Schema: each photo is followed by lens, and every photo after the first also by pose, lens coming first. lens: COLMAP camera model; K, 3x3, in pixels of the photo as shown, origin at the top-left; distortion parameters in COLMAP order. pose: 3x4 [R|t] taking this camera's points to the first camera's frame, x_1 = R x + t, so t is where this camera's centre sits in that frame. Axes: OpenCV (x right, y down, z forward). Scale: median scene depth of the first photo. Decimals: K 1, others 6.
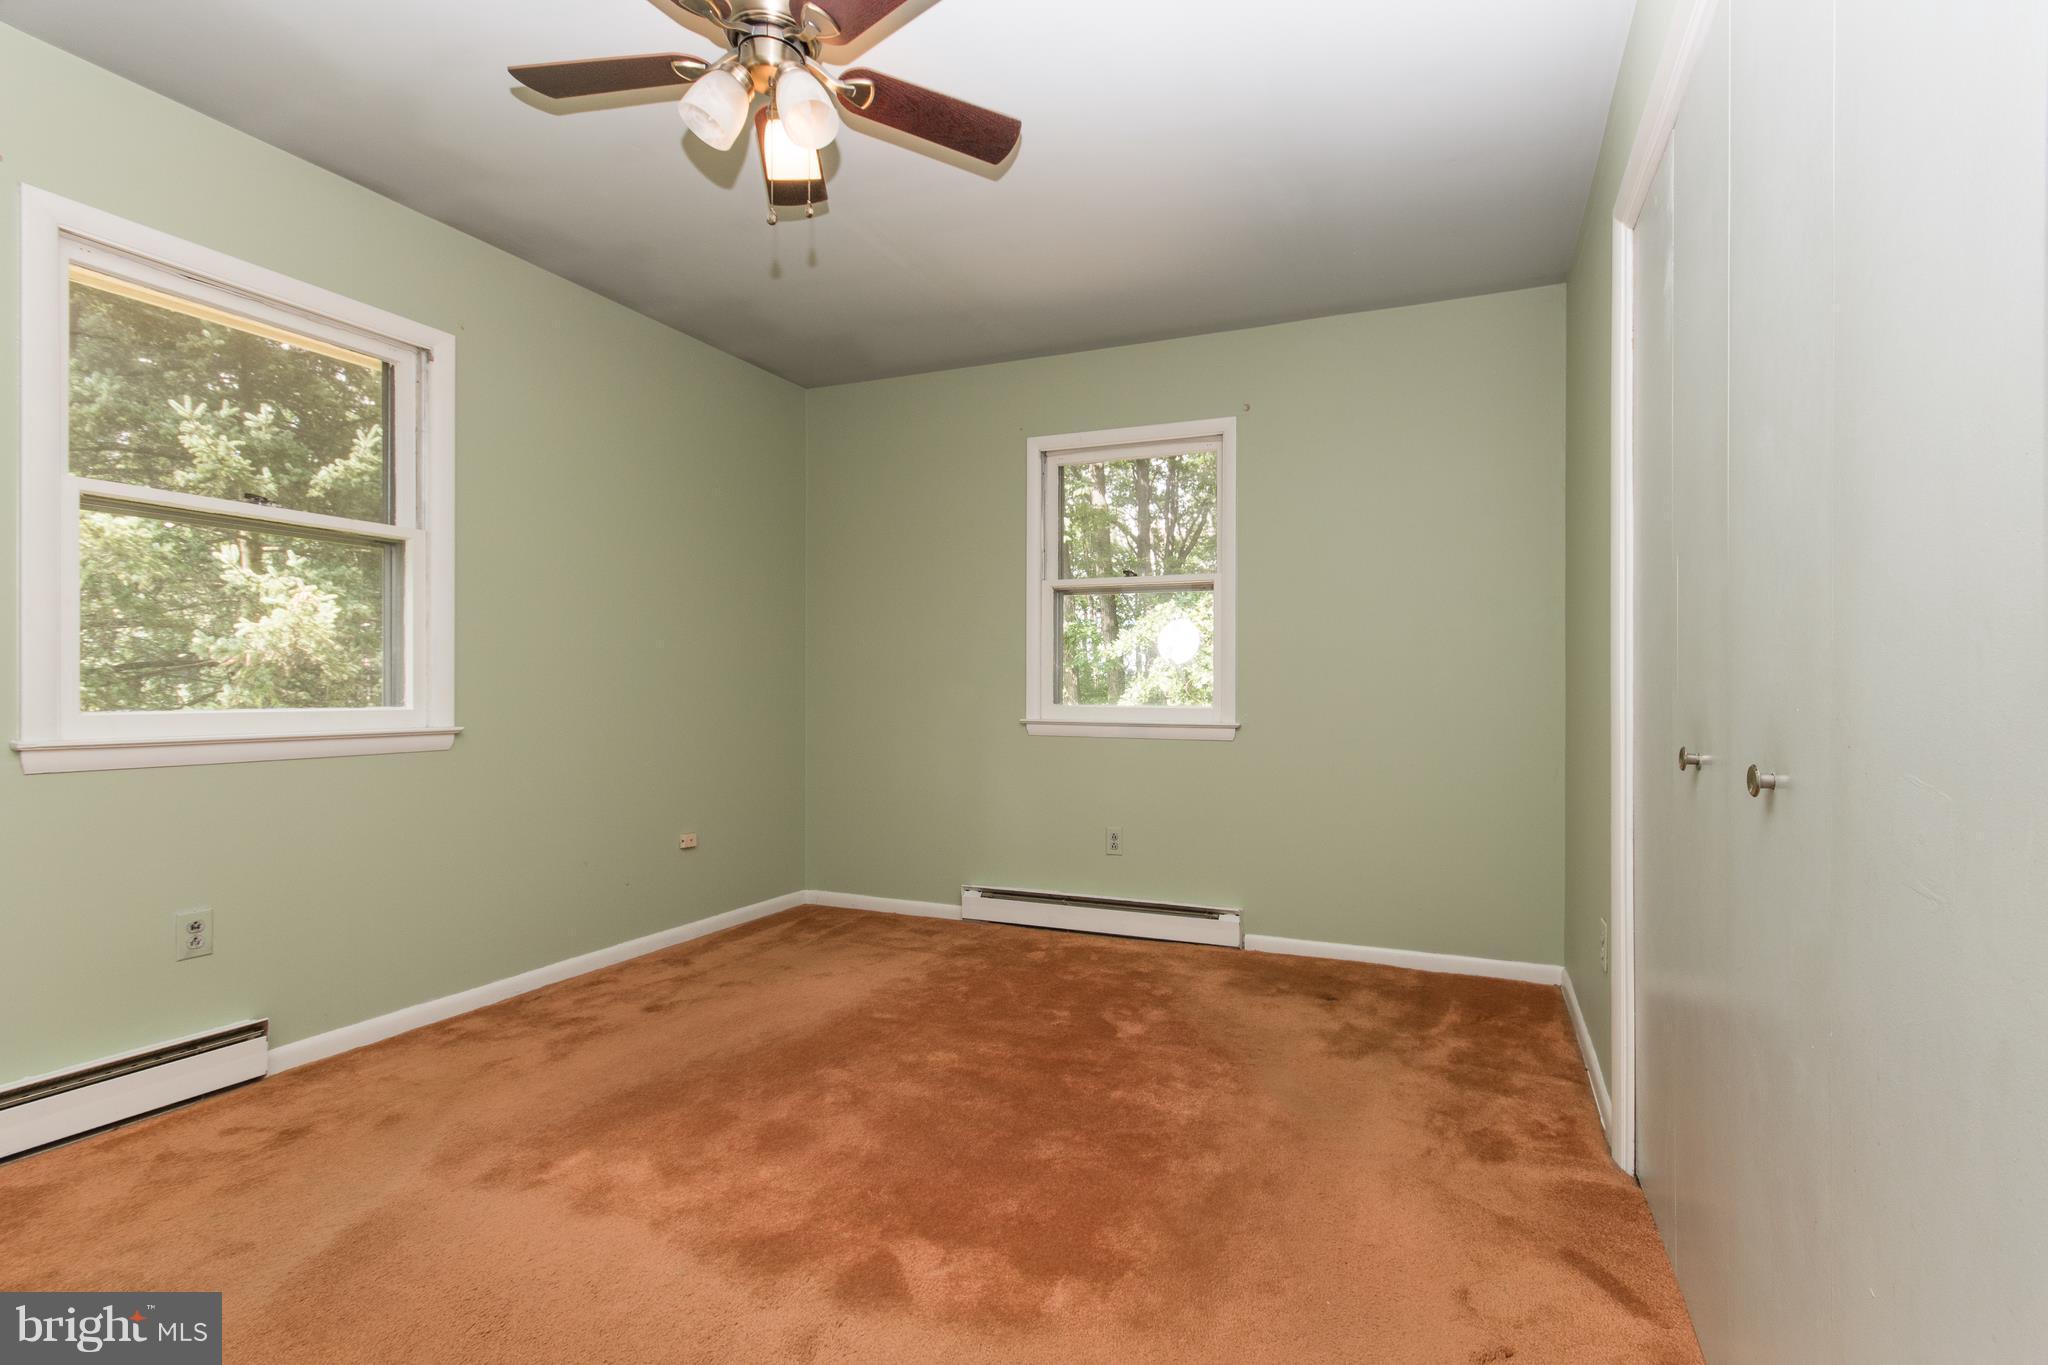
lens RADIAL K [[912.4, 0, 1034.2], [0, 912.4, 688.2], [0, 0, 1]] dist [0.008490, -0.000101]
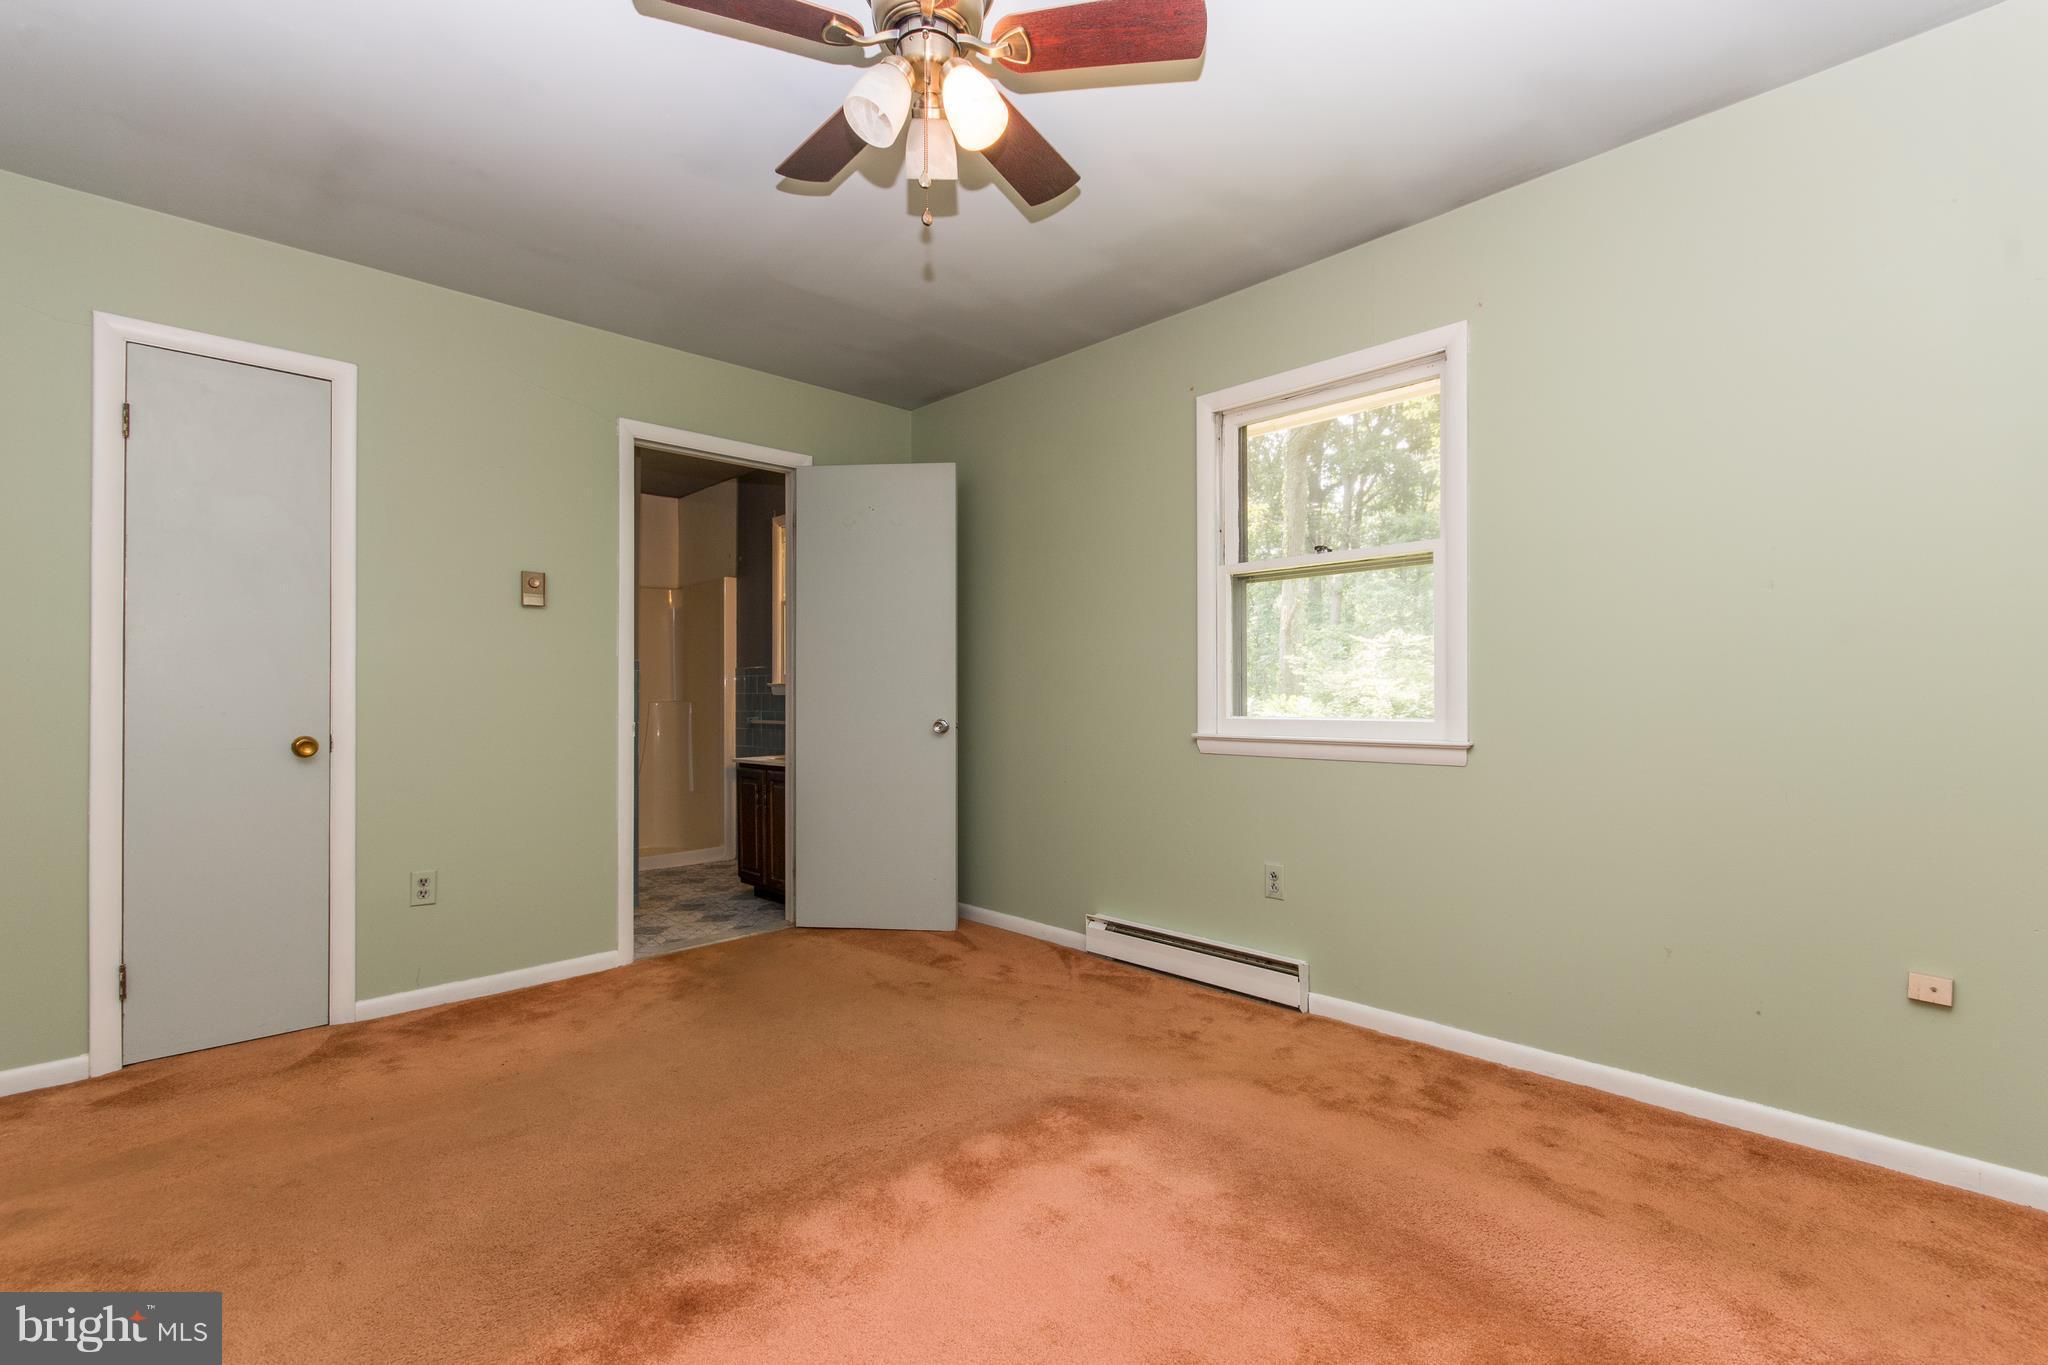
lens RADIAL K [[912.4, 0, 1034.2], [0, 912.4, 688.2], [0, 0, 1]] dist [0.008490, -0.000101]
pose [[-0.341356, -0.026680, -0.939555, 0.454019], [-0.004806, 0.999634, -0.026640, 0.020308], [0.939922, -0.004579, -0.341359, 1.071151]]
